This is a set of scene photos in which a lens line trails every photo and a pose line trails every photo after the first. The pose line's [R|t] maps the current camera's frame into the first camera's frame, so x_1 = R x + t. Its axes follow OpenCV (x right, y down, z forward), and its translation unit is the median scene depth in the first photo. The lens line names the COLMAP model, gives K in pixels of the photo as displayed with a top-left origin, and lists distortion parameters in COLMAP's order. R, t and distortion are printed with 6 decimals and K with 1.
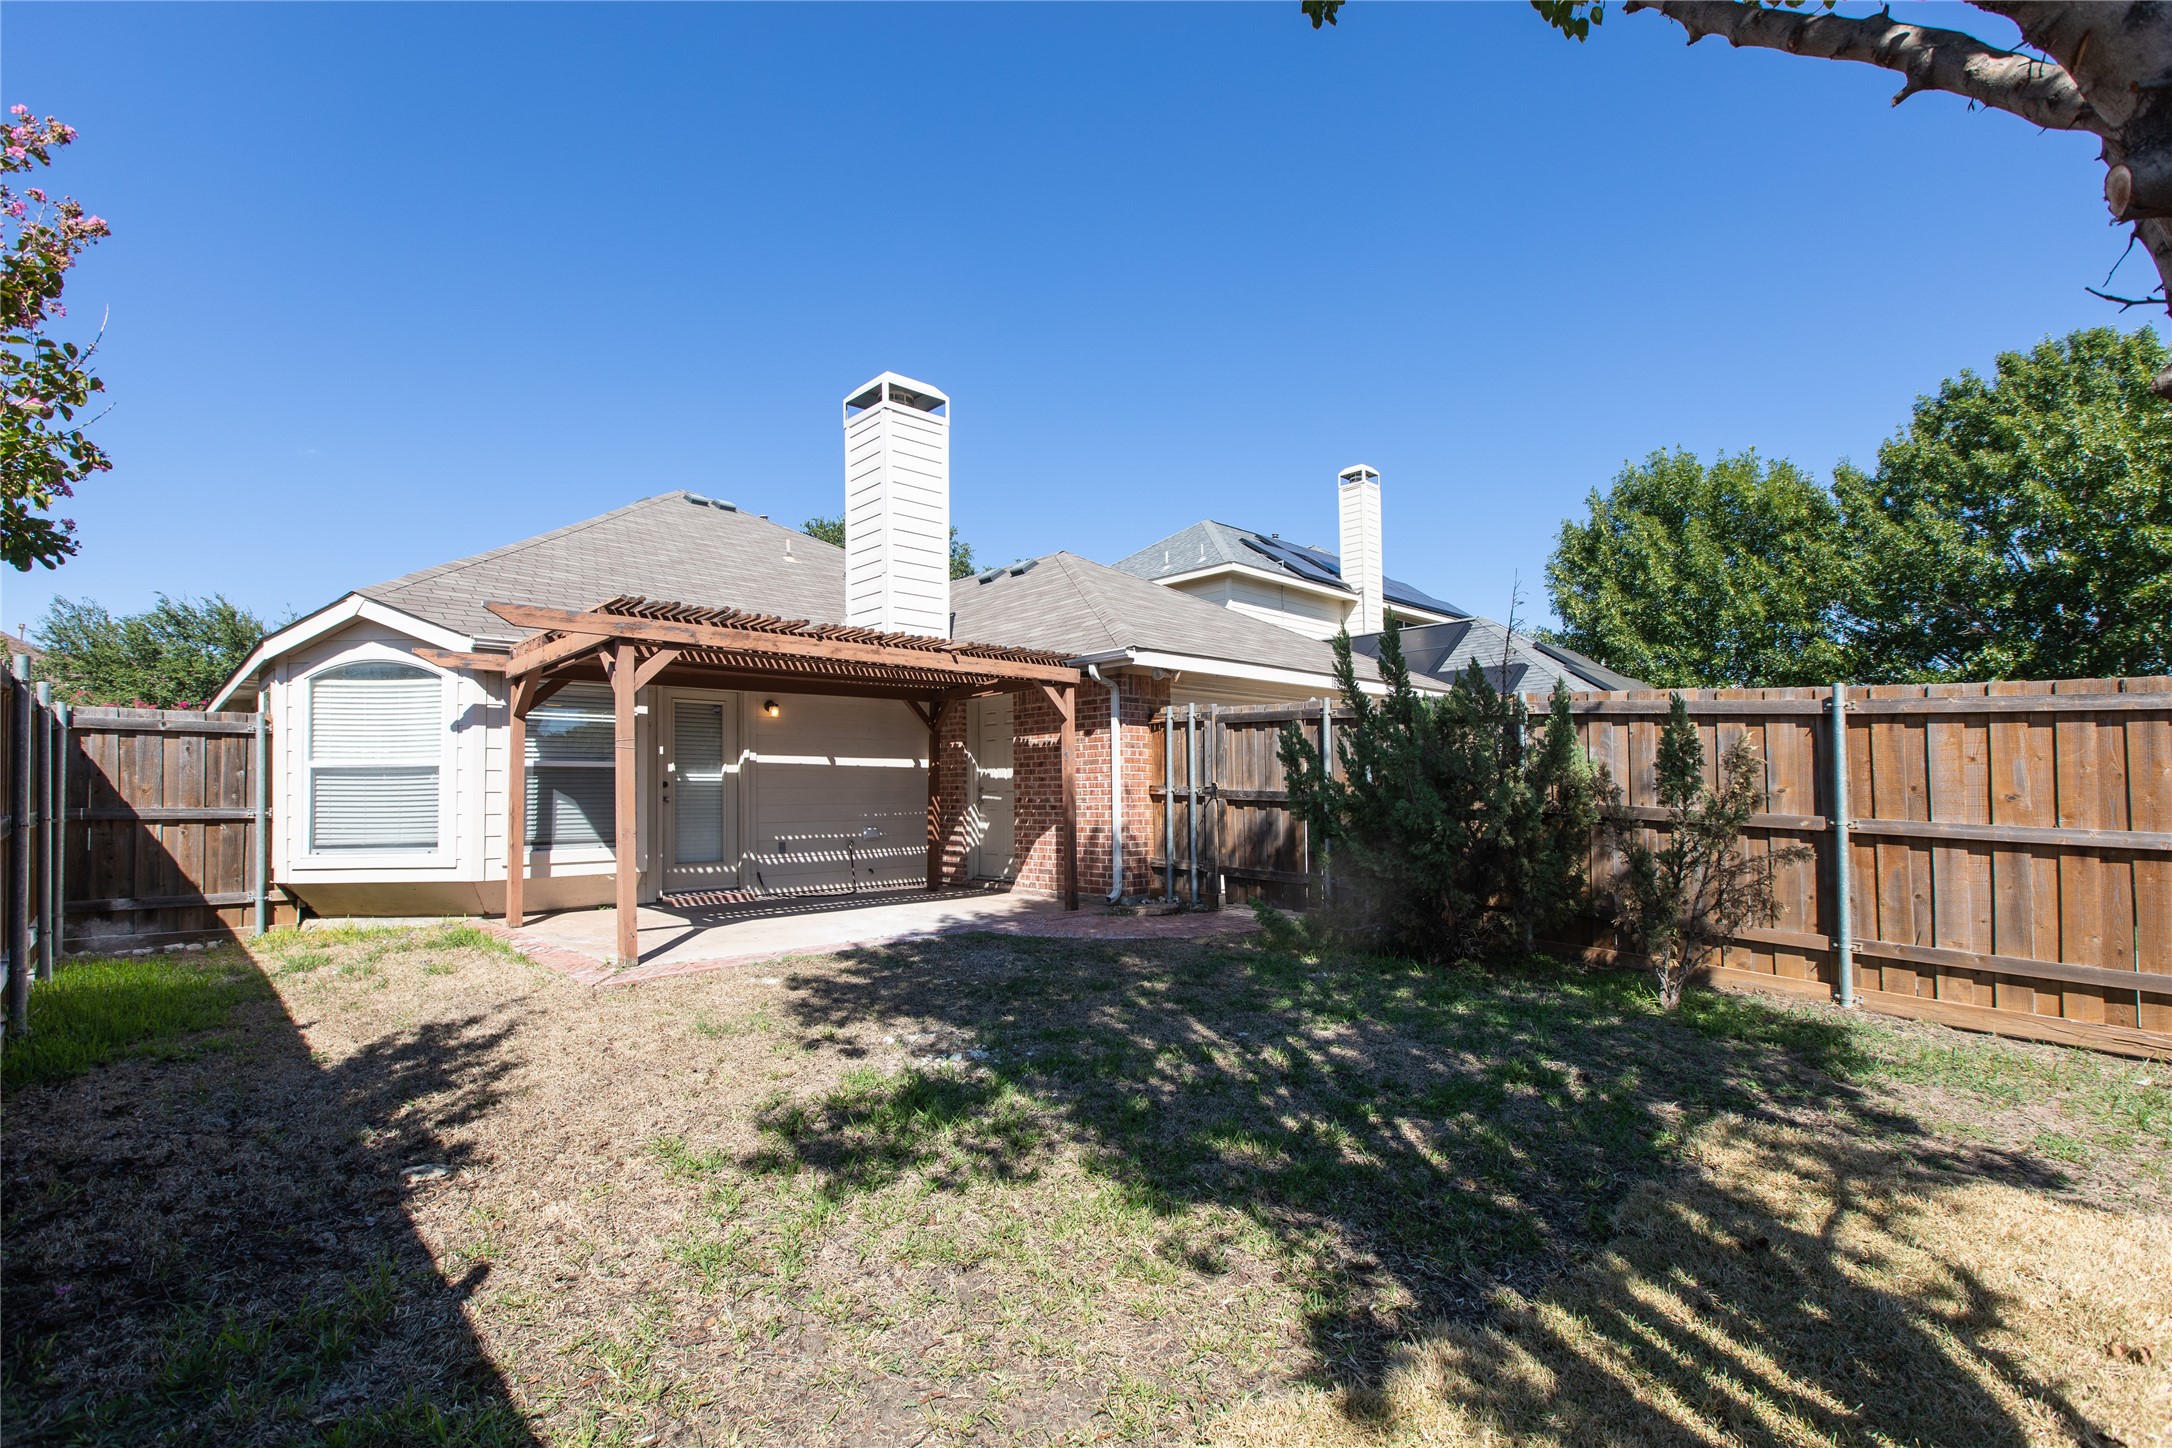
lens RADIAL K [[976.5, 0, 1088.3], [0, 976.5, 778.6], [0, 0, 1]] dist [0.000193, -0.000343]
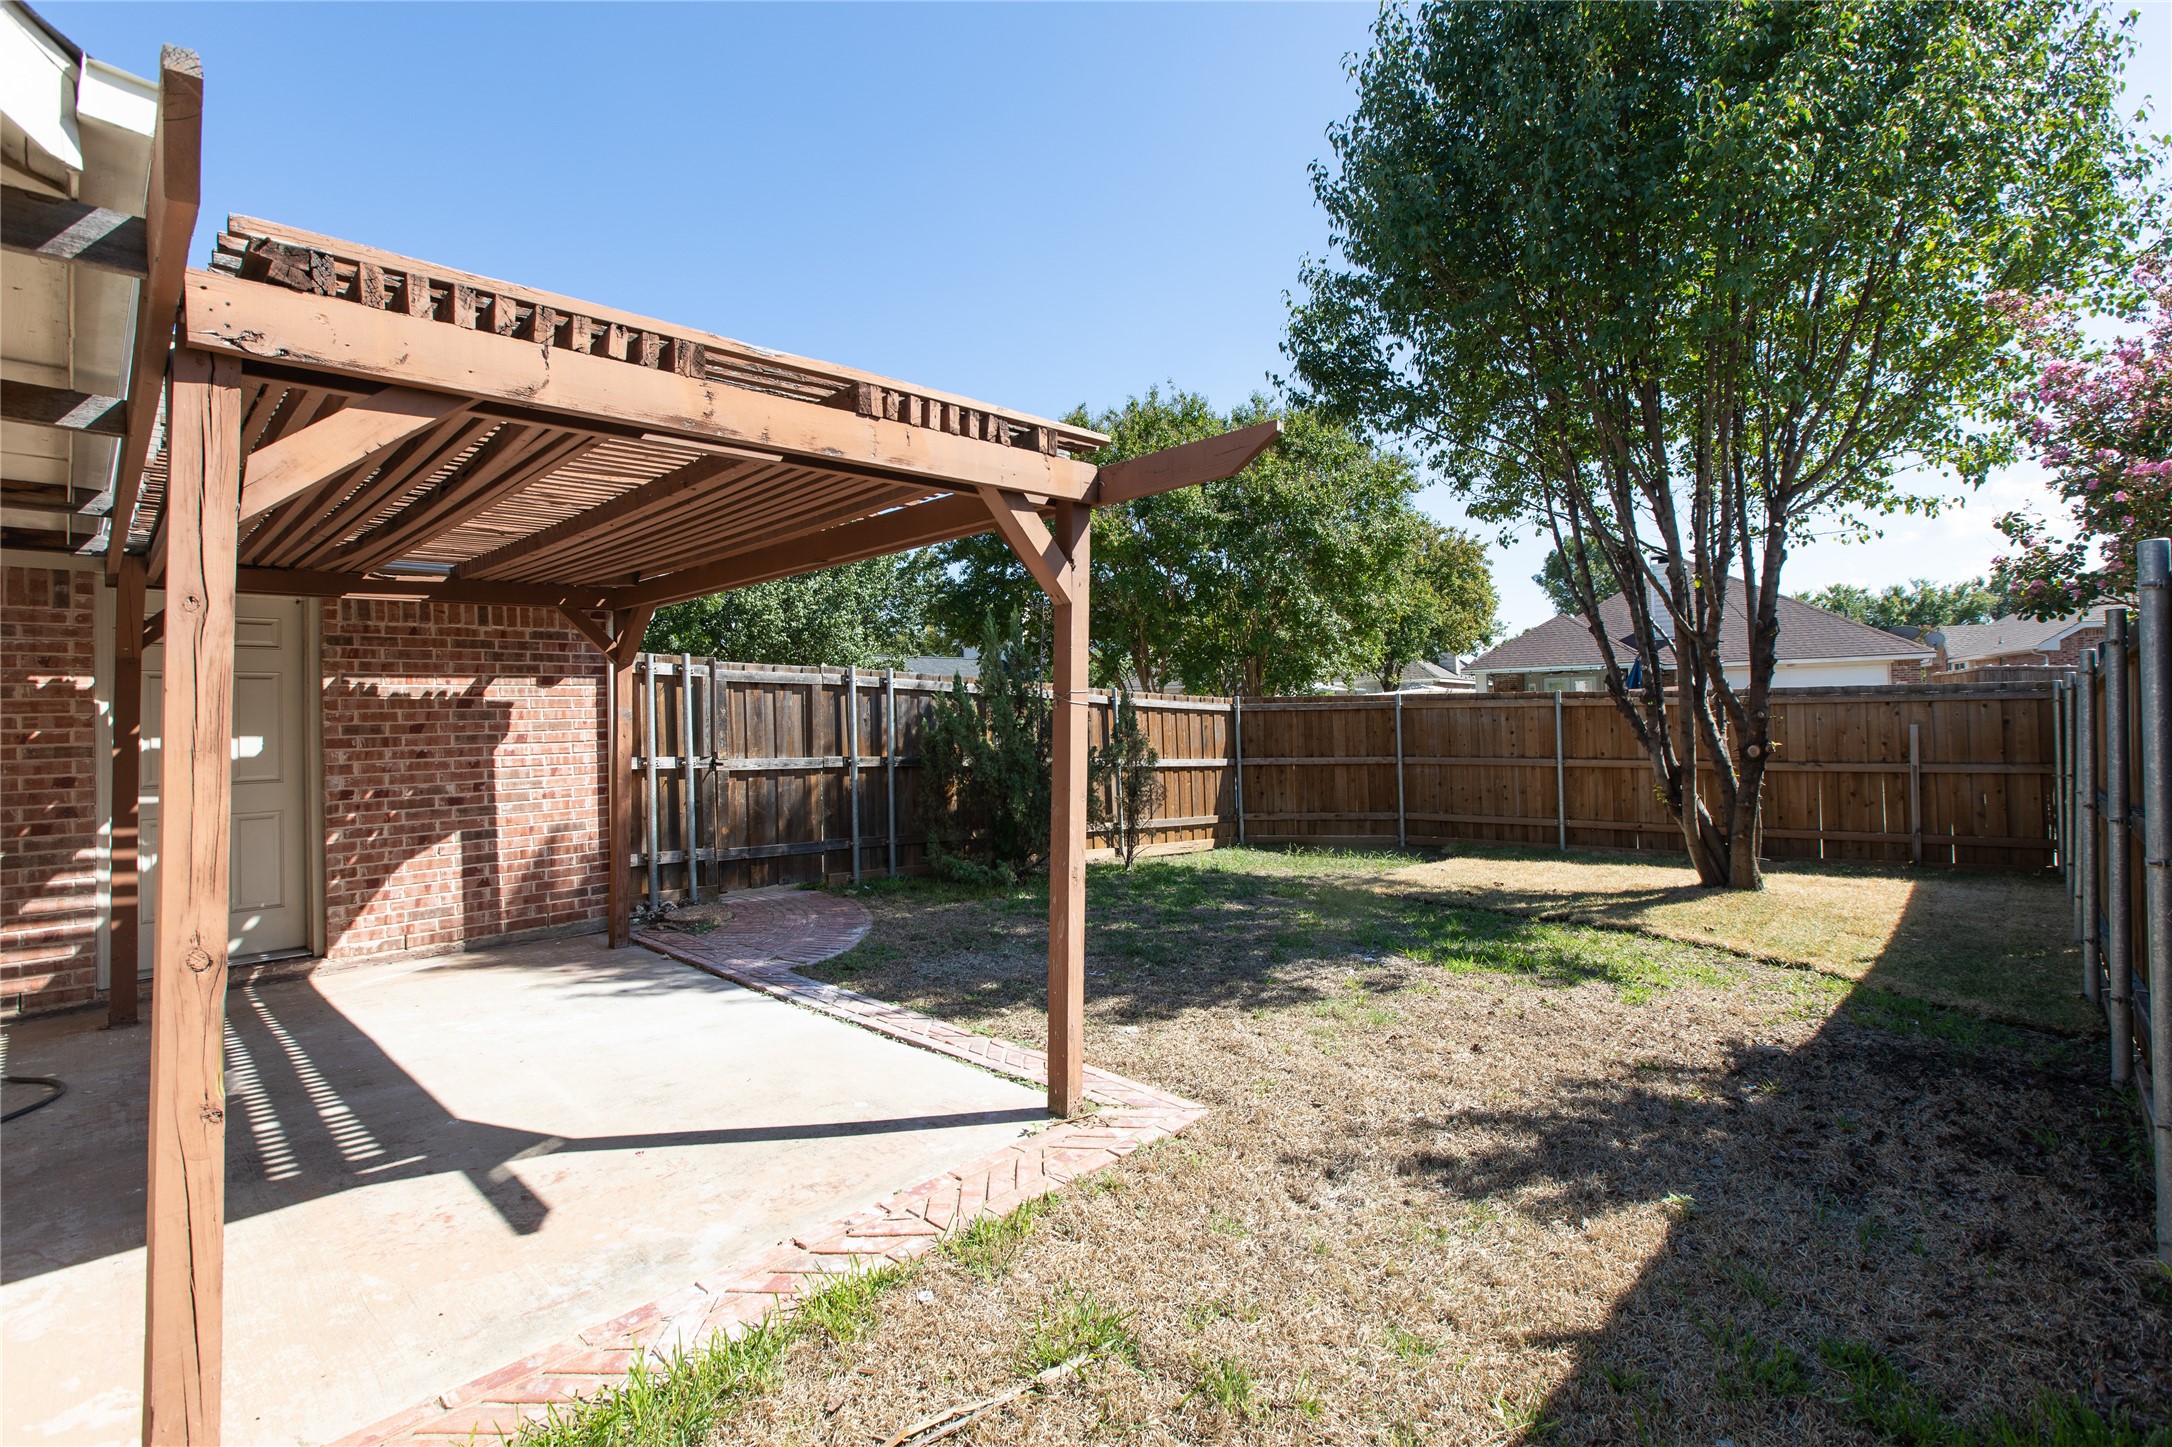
lens RADIAL K [[963.4, 0, 1091.2], [0, 963.4, 707.2], [0, 0, 1]] dist [0.001026, 0.001134]
pose [[-0.025773, 0.007414, 0.999640, -0.633846], [0.004153, 0.999965, -0.007310, -0.022002], [-0.999659, 0.003963, -0.025803, 0.625099]]
